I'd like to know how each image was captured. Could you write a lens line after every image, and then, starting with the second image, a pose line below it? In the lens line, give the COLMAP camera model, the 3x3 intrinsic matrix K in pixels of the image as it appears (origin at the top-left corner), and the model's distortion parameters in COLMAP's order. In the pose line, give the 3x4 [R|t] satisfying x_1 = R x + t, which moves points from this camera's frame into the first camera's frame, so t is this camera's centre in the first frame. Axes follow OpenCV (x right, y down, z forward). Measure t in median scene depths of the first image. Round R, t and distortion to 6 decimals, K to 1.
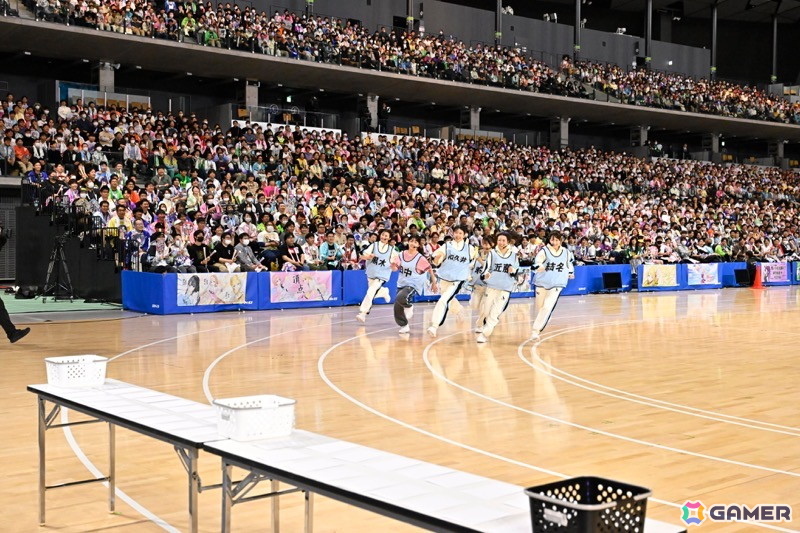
lens RADIAL K [[1044.0, 0, 388.1], [0, 1044.0, 265.1], [0, 0, 1]] dist [-0.012629, 0.032290]
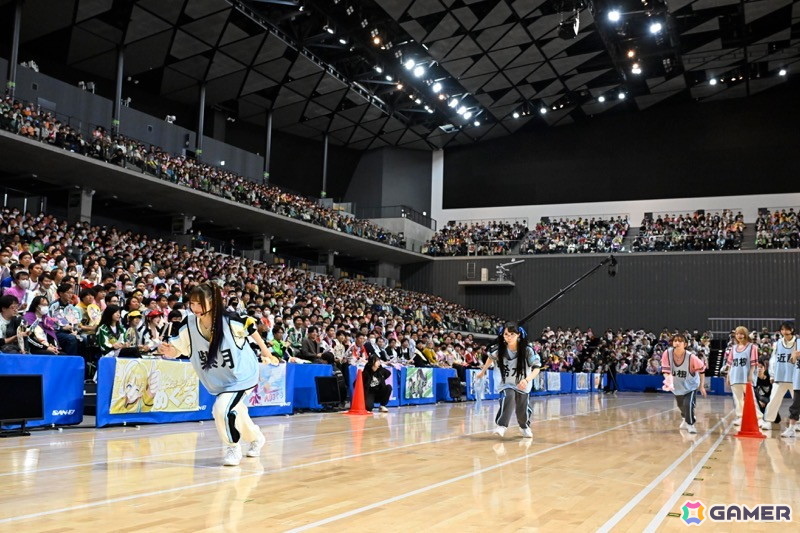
lens RADIAL K [[860.1, 0, 400.0], [0, 860.1, 266.5], [0, 0, 1]] dist [0.005475, -0.010981]
pose [[0.892337, 0.071434, 0.445681, 0.088154], [-0.010811, 0.990497, -0.137112, 0.004068], [-0.451240, 0.117532, 0.884629, 0.299824]]
